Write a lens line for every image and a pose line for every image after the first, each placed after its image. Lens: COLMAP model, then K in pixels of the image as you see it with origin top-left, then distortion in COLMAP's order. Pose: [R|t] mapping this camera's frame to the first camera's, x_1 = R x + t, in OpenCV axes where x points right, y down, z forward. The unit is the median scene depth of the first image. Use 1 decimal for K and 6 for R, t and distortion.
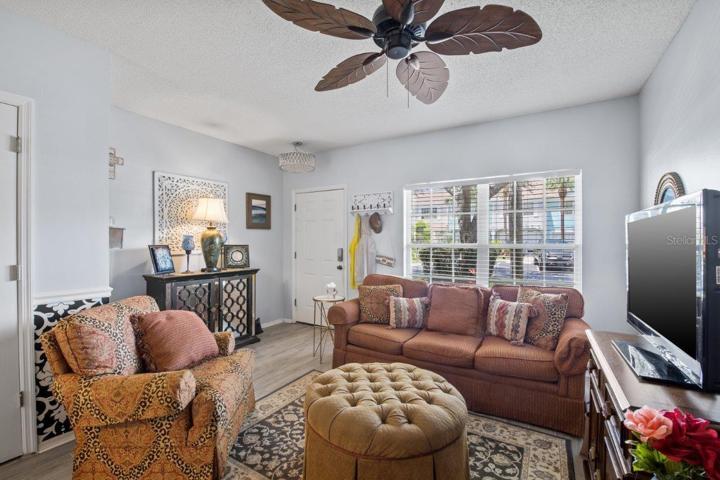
lens RADIAL K [[312.4, 0, 352.8], [0, 312.4, 245.1], [0, 0, 1]] dist [-0.002231, -0.000589]
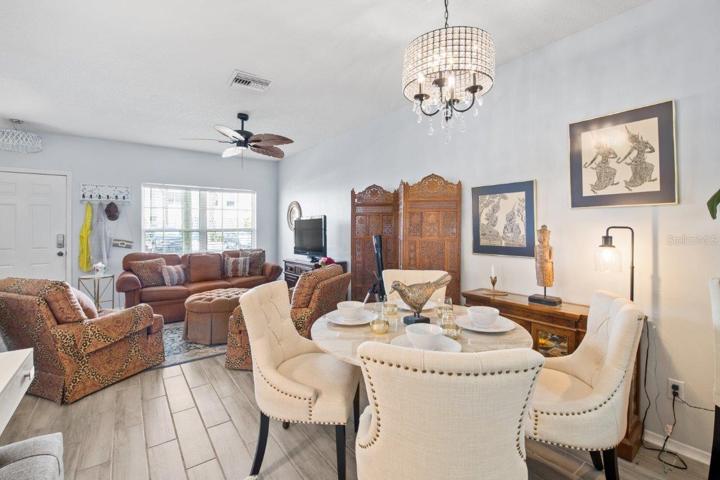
lens RADIAL K [[320.2, 0, 353.9], [0, 320.2, 228.1], [0, 0, 1]] dist [-0.001753, -0.000348]
pose [[0.389571, -0.003365, 0.920990, -1.110324], [0.018186, 0.999826, -0.004039, 0.019190], [-0.920817, 0.018322, 0.389564, -0.466319]]
